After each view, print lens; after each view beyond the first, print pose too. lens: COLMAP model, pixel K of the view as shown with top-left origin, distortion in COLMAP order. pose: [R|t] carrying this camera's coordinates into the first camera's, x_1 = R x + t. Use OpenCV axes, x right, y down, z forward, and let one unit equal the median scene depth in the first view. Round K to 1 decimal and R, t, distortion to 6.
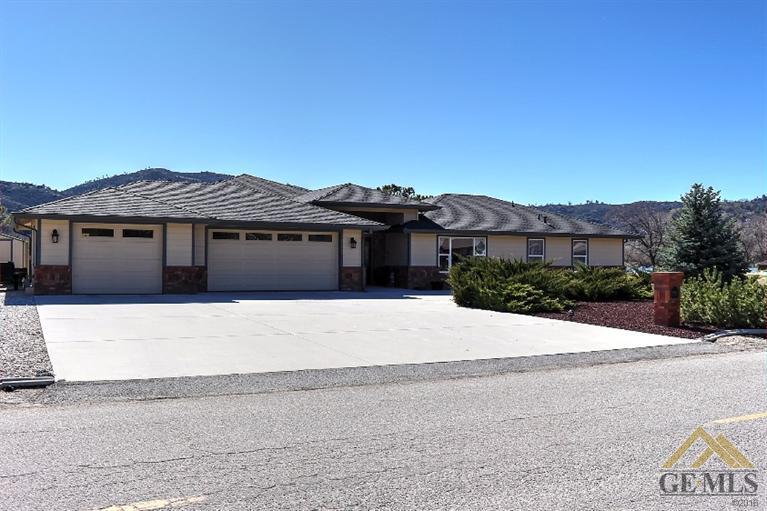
lens RADIAL K [[724.6, 0, 382.9], [0, 724.6, 256.2], [0, 0, 1]] dist [-0.097878, 0.000000]
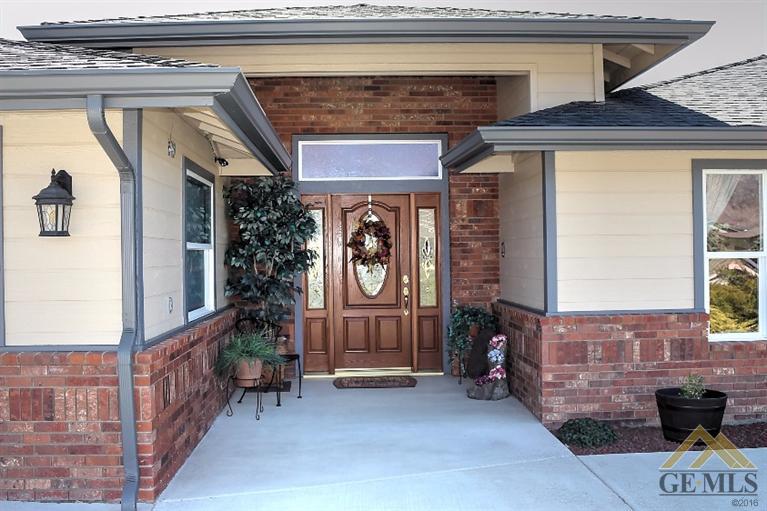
lens RADIAL K [[774.9, 0, 384.8], [0, 774.9, 254.5], [0, 0, 1]] dist [-0.076369, 0.000000]
pose [[0.906836, -0.021408, -0.420940, 0.086901], [0.023652, 0.999720, 0.000109, -0.004500], [0.420820, -0.010055, 0.907088, 0.767005]]
